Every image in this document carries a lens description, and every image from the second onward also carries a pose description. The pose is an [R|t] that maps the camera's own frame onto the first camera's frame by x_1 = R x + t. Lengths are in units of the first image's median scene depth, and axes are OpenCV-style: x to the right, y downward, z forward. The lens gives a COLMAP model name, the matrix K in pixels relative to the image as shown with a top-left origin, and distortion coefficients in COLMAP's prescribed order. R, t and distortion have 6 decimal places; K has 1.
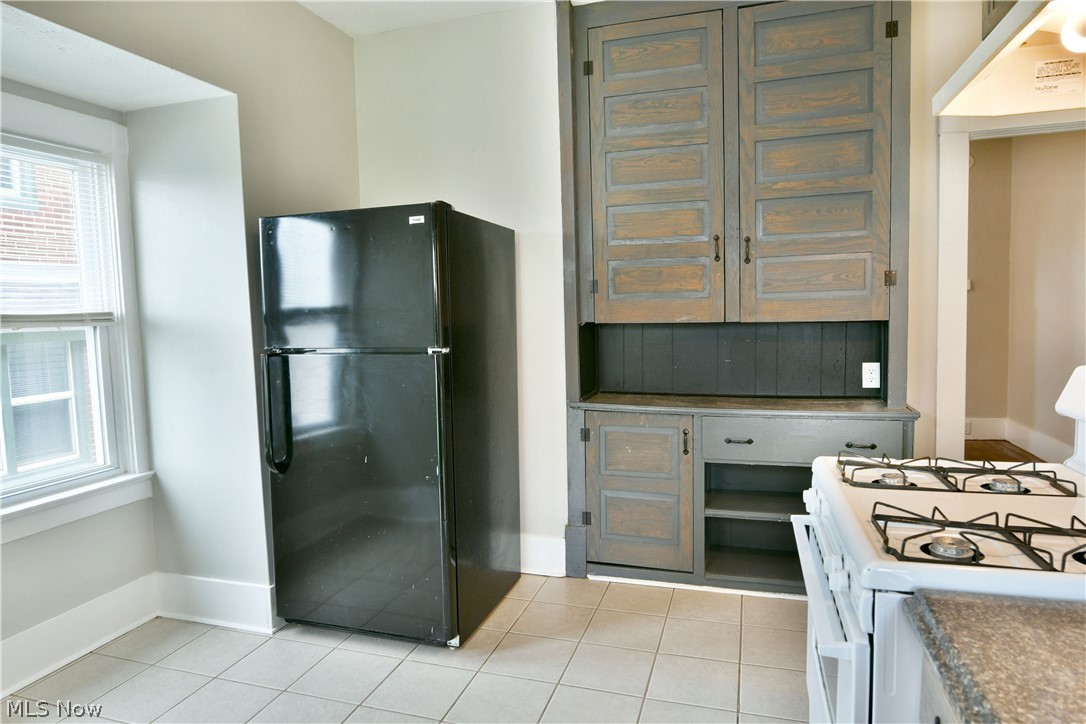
lens RADIAL K [[662.4, 0, 540.7], [0, 662.4, 360.1], [0, 0, 1]] dist [-0.013080, -0.005261]
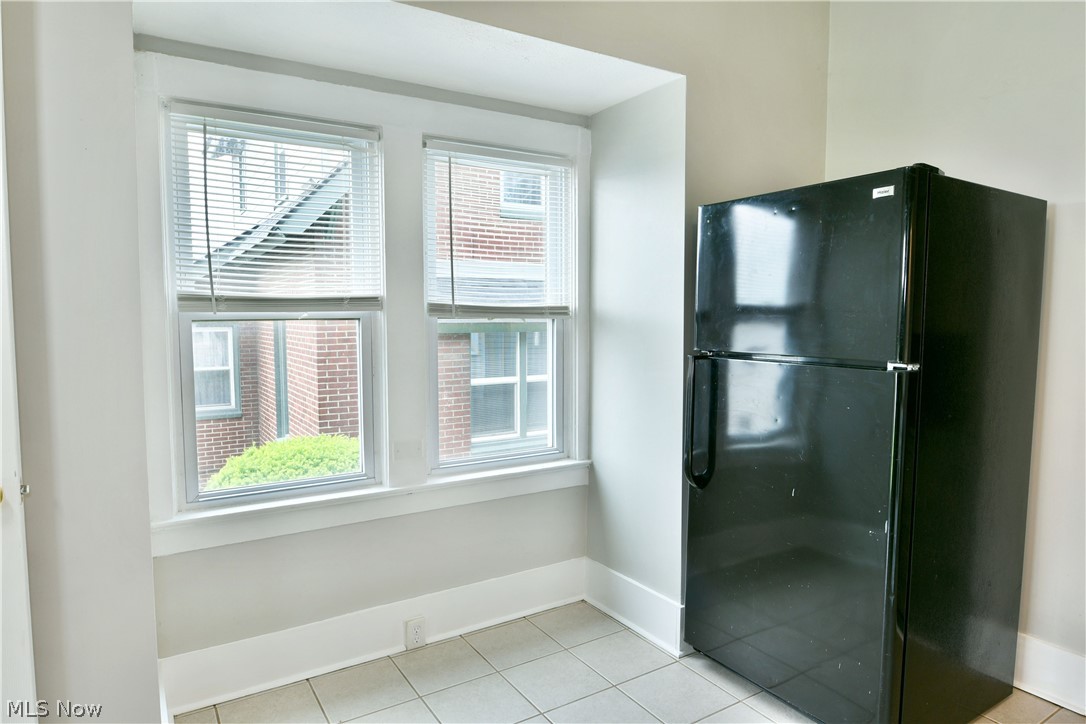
lens RADIAL K [[662.4, 0, 537.6], [0, 662.4, 360.0], [0, 0, 1]] dist [-0.013080, -0.005261]
pose [[0.762385, 0.071531, -0.643158, 0.008017], [-0.072292, 0.997065, 0.025198, -0.009967], [0.643073, 0.027284, 0.765319, 0.151366]]
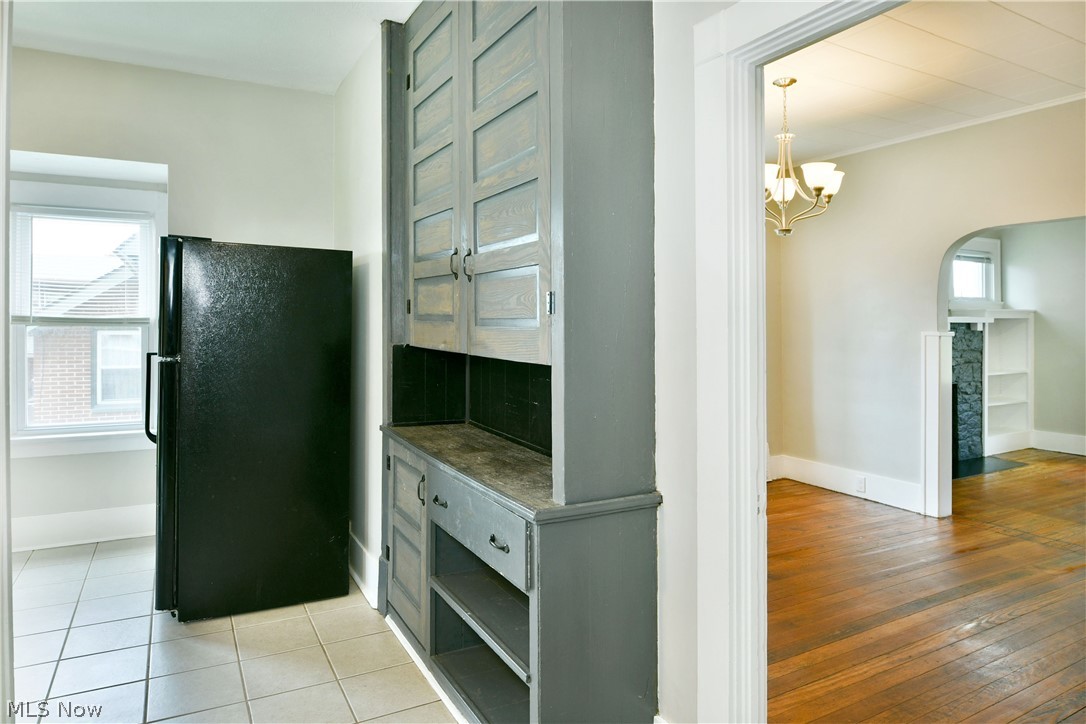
lens RADIAL K [[662.4, 0, 519.9], [0, 662.4, 319.8], [0, 0, 1]] dist [-0.013080, -0.005261]
pose [[0.724656, 0.031493, -0.688391, 0.988423], [-0.086443, 0.995219, -0.045468, -0.074760], [0.683668, 0.092456, 0.723913, 0.501669]]
